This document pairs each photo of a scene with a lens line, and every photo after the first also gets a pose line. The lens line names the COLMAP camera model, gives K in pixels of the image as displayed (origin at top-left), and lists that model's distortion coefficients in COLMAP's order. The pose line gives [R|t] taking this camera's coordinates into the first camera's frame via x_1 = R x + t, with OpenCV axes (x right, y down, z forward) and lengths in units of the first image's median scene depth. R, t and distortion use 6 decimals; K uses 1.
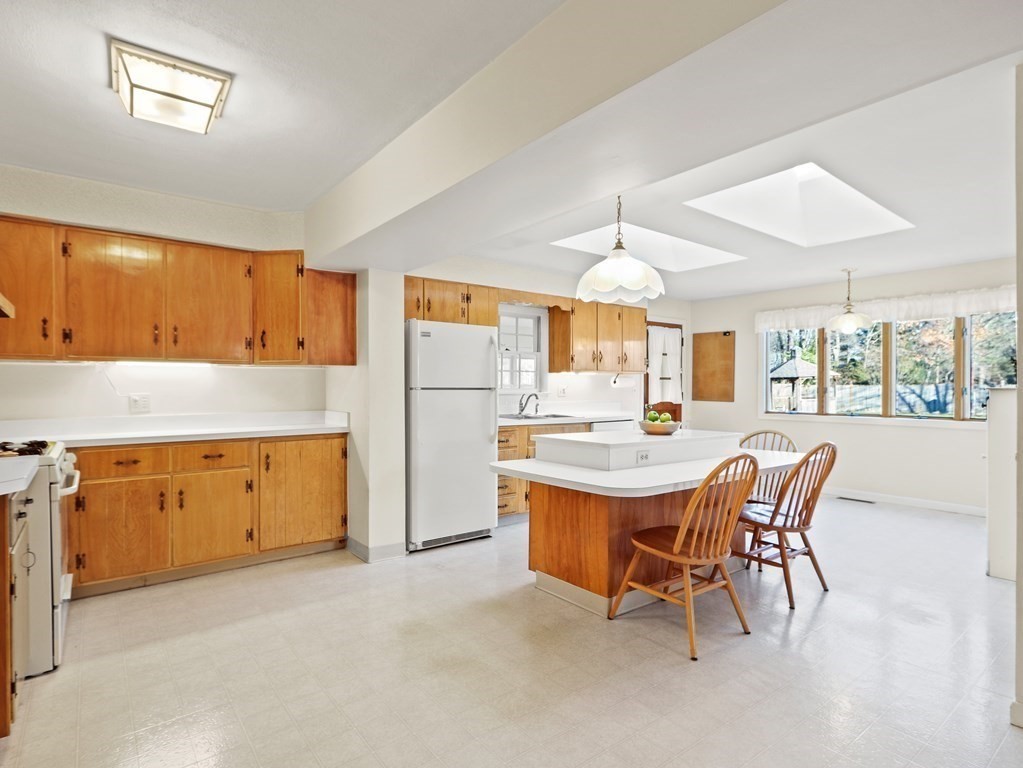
lens RADIAL K [[540.6, 0, 498.3], [0, 540.6, 388.1], [0, 0, 1]] dist [-0.002002, -0.001198]
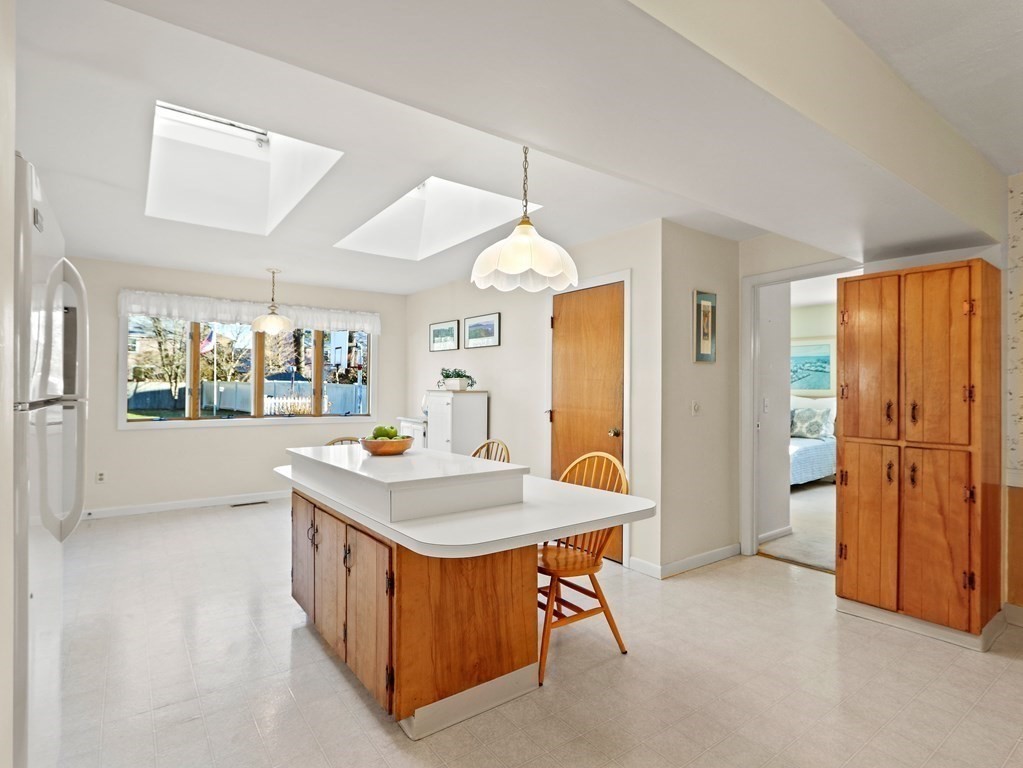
lens RADIAL K [[505.6, 0, 511.5], [0, 505.6, 384.0], [0, 0, 1]] dist [-0.000036, -0.000242]
pose [[0.036963, 0.003403, 0.999311, -0.487046], [-0.007238, 0.999969, -0.003138, -0.014632], [-0.999290, -0.007117, 0.036987, 0.904449]]
